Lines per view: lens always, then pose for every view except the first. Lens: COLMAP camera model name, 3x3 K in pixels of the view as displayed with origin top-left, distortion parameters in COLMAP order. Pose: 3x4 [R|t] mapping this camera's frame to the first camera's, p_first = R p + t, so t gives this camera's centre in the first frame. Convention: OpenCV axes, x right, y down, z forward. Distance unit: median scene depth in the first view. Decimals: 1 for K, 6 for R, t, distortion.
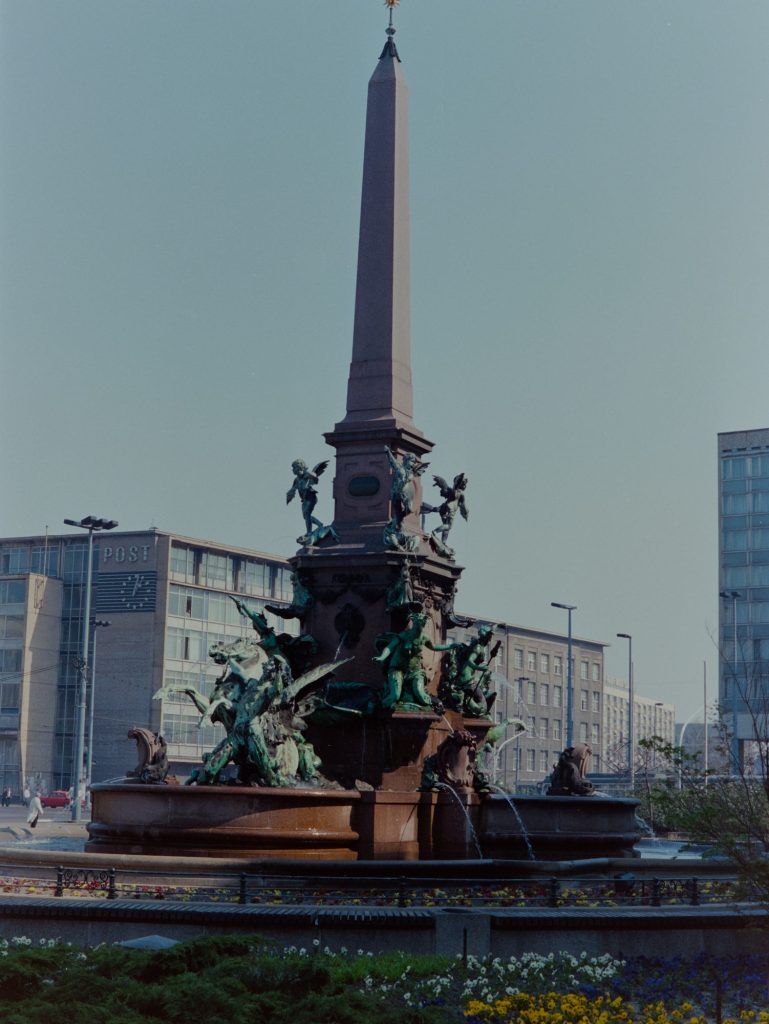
lens RADIAL K [[1798.0, 0, 384.5], [0, 1798.0, 512.0], [0, 0, 1]] dist [-0.053546, -0.144401]
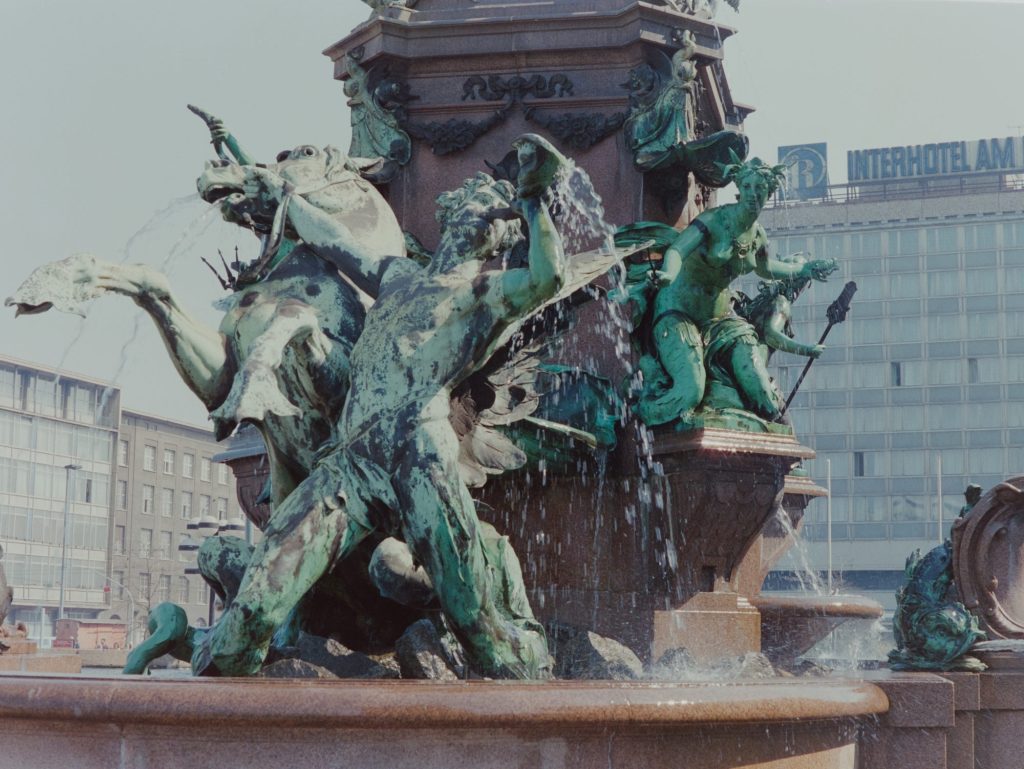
lens RADIAL K [[1798.0, 0, 567.0], [0, 1798.0, 385.1], [0, 0, 1]] dist [-0.053546, -0.144401]
pose [[0.970196, 0.019772, 0.241512, -0.101654], [-0.024113, 0.999596, 0.015031, 0.096778], [-0.241117, -0.020407, 0.970281, 0.668767]]
